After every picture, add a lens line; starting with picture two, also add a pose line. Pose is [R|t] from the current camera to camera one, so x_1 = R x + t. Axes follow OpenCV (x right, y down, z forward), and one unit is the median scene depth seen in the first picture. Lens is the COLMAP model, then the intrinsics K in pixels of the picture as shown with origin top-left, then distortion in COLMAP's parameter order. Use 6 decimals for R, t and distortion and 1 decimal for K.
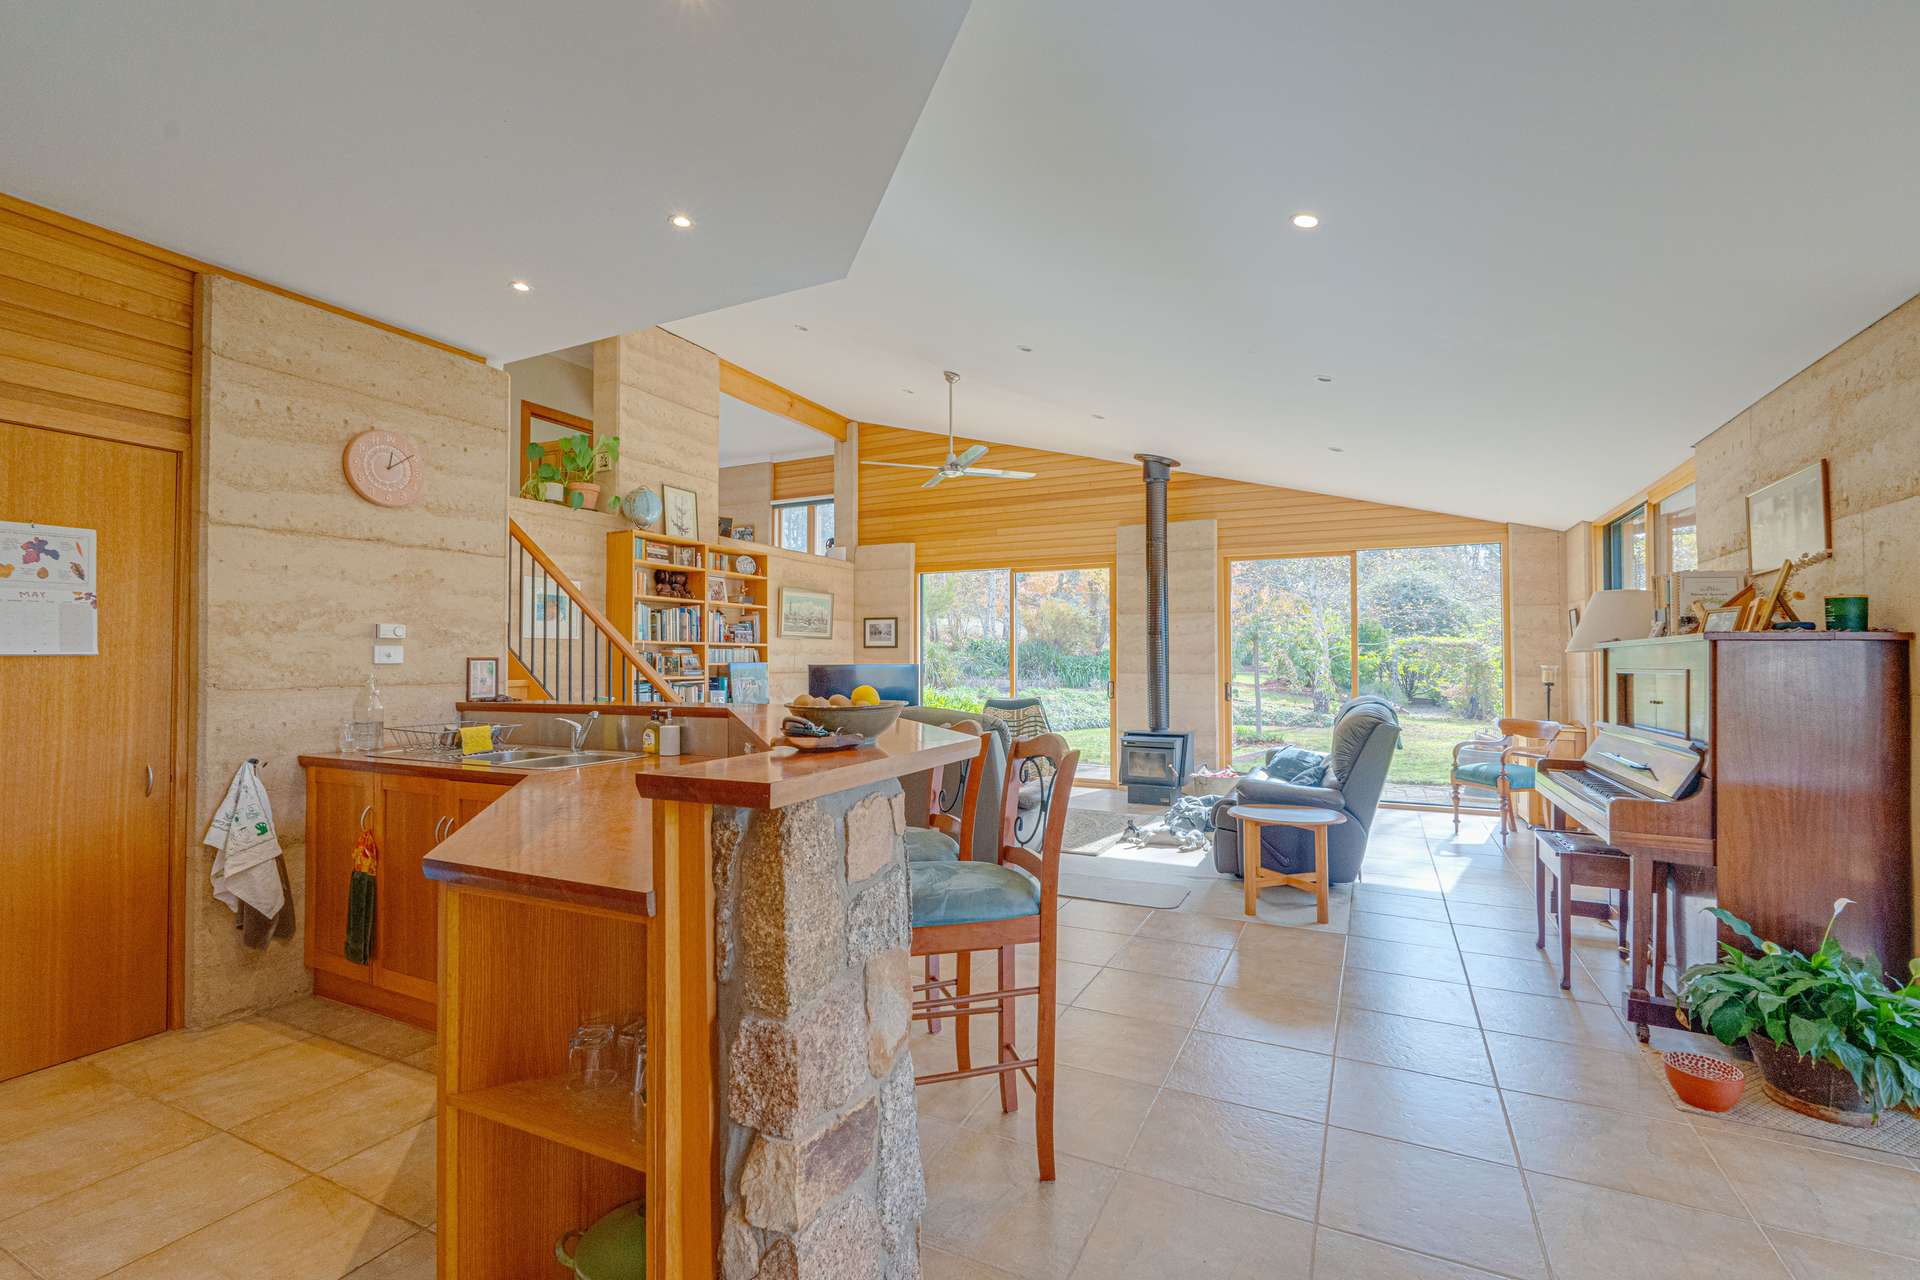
lens RADIAL K [[832.1, 0, 962.5], [0, 832.1, 646.8], [0, 0, 1]] dist [0.000083, 0.000091]
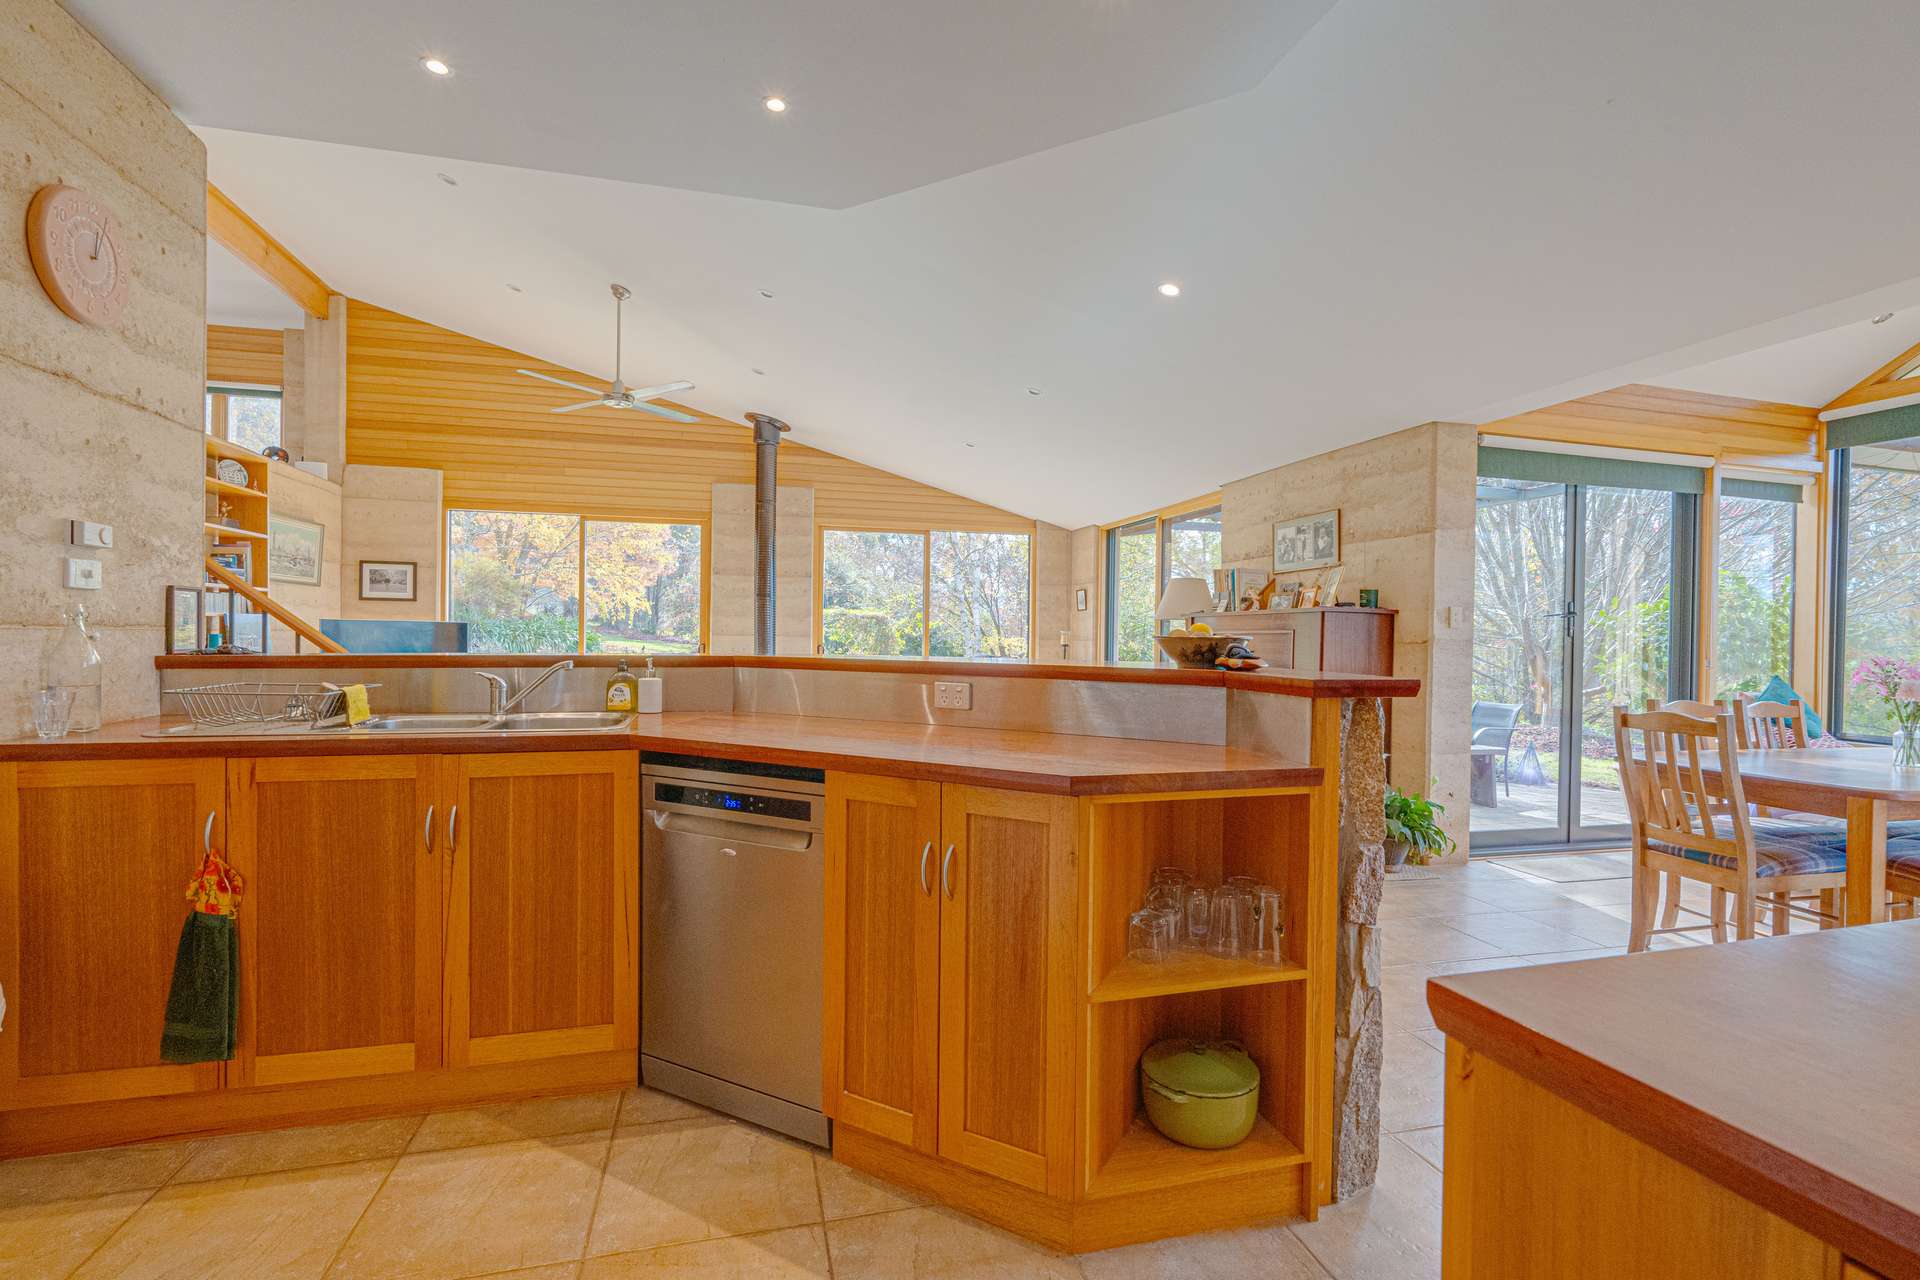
lens RADIAL K [[876.2, 0, 960.0], [0, 876.2, 640.0], [0, 0, 1]] dist [-0.022676, 0.015110]
pose [[0.756594, 0.008537, 0.653829, -0.275348], [-0.025328, 0.999547, 0.016258, 0.013657], [-0.653394, -0.028861, 0.756467, 0.052143]]
